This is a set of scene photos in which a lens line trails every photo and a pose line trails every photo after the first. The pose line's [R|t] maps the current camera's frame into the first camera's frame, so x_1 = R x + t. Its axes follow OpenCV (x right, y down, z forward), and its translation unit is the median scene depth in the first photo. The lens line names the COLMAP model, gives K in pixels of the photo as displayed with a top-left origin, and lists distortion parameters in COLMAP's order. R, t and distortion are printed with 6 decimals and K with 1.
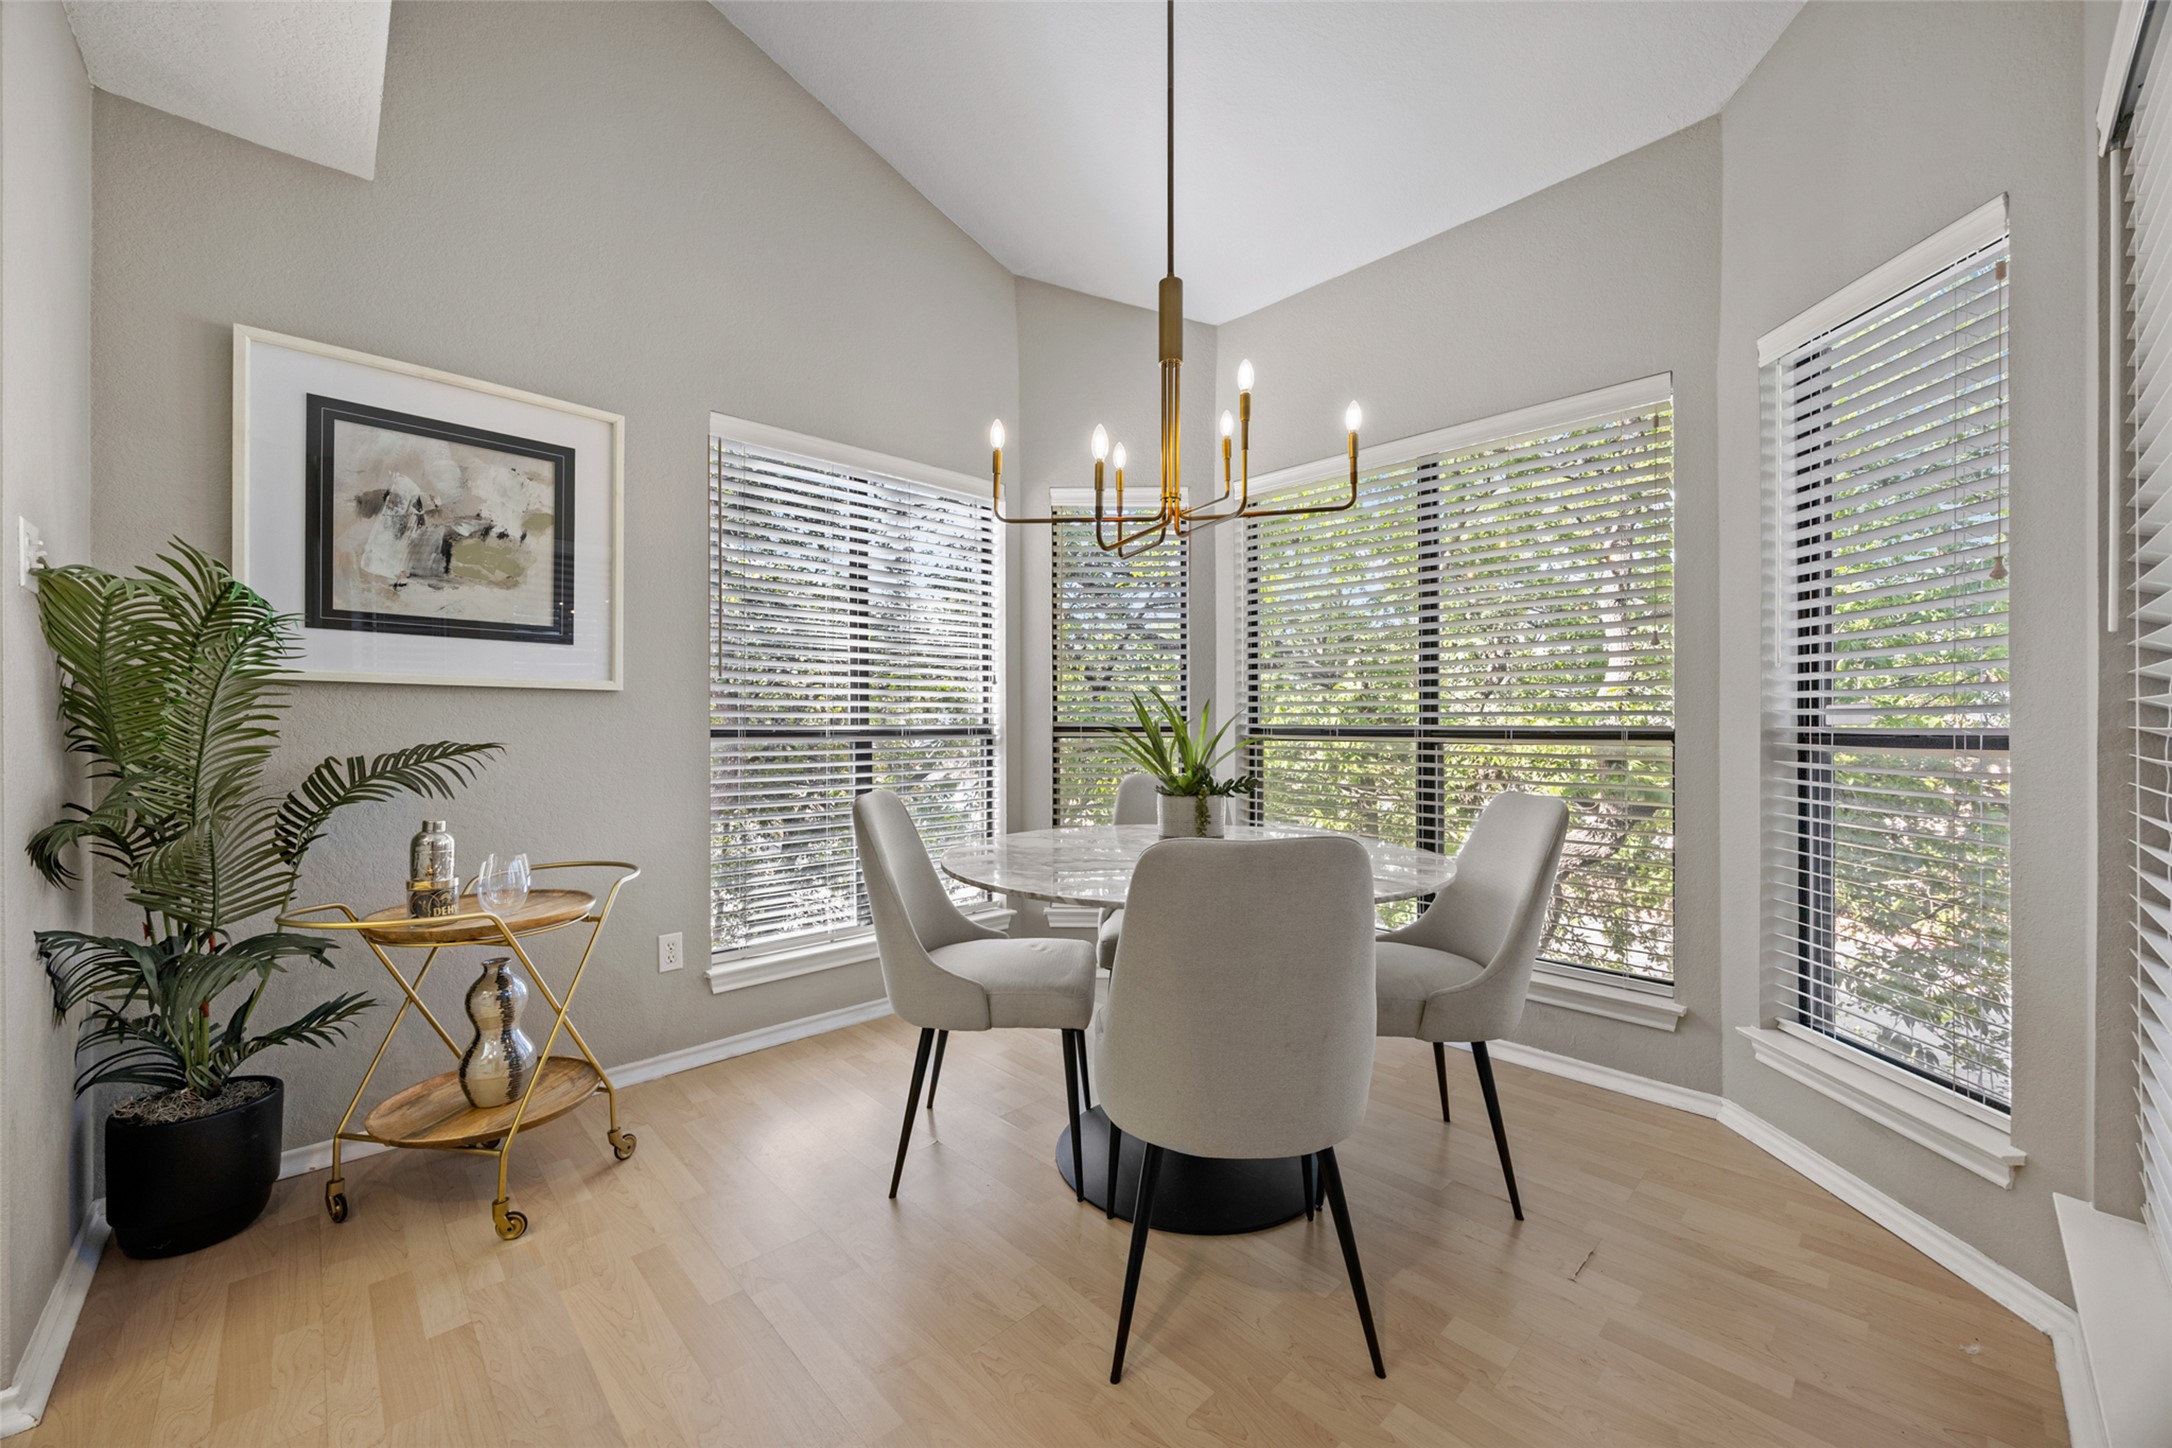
lens RADIAL K [[825.2, 0, 1089.2], [0, 825.2, 729.5], [0, 0, 1]] dist [-0.001243, -0.000373]
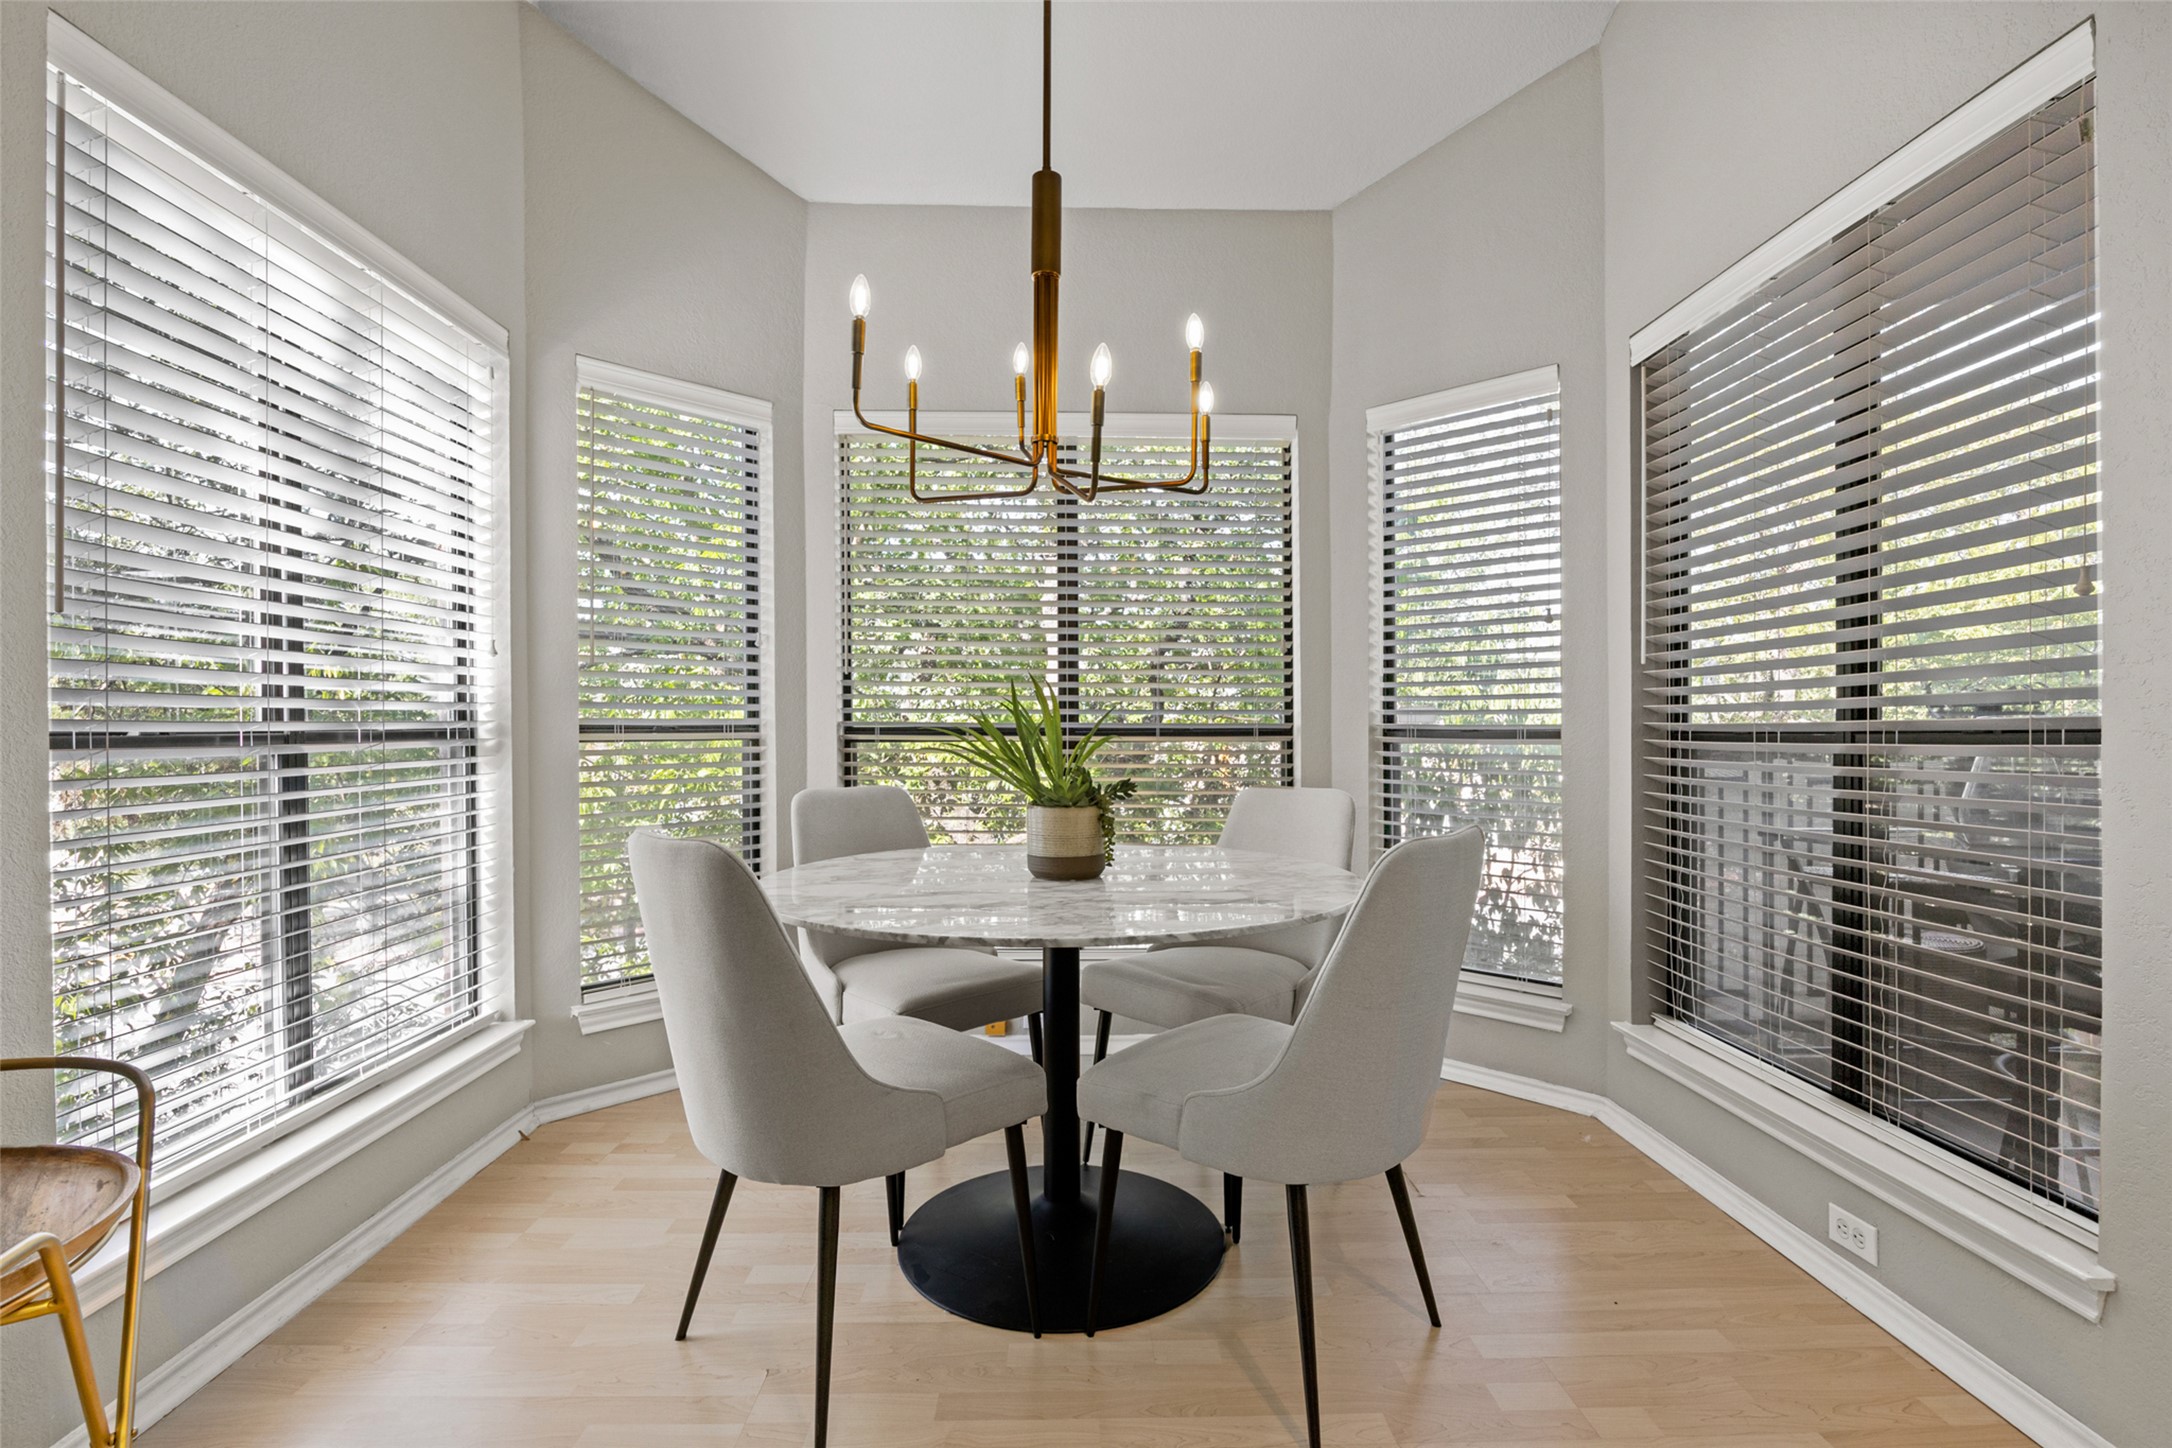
lens RADIAL K [[1027.3, 0, 1085.8], [0, 1027.3, 721.7], [0, 0, 1]] dist [-0.014018, -0.001462]
pose [[0.672032, 0.000228, 0.740522, -0.648541], [0.004085, 0.999984, -0.004015, -0.001919], [-0.740511, 0.005723, 0.672020, 0.295961]]
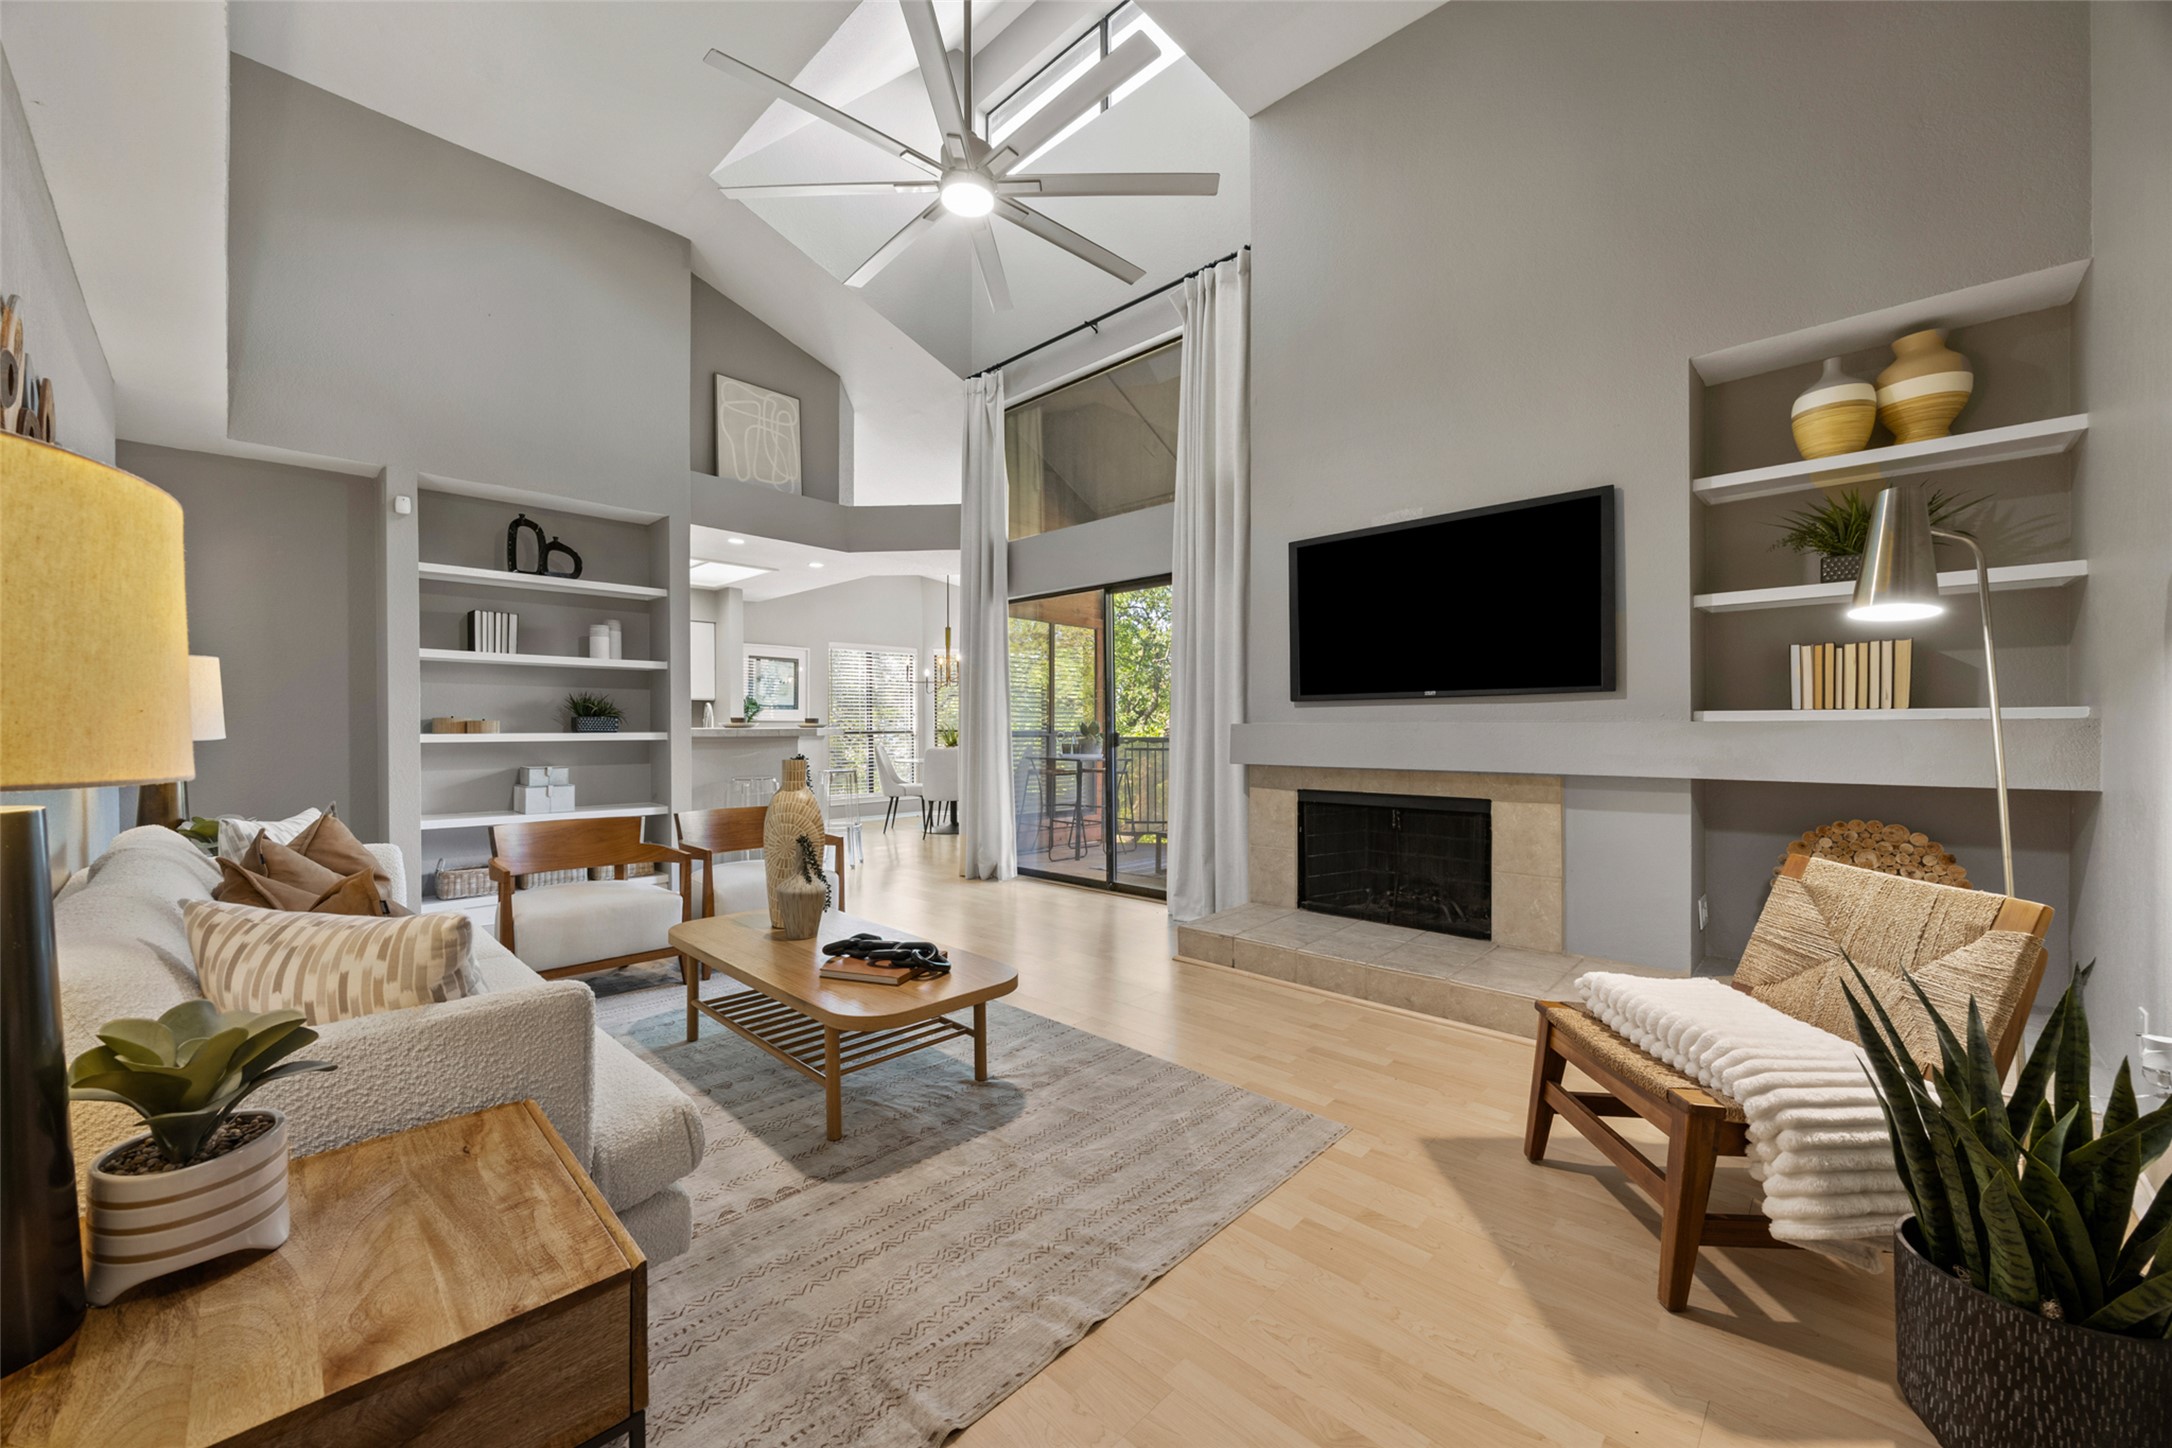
lens RADIAL K [[825.2, 0, 1084.1], [0, 825.2, 727.2], [0, 0, 1]] dist [-0.001243, -0.000373]
pose [[0.998915, -0.005627, 0.046239, 0.617088], [0.005890, 0.999967, -0.005544, 0.011234], [-0.046206, 0.005811, 0.998915, -3.406438]]
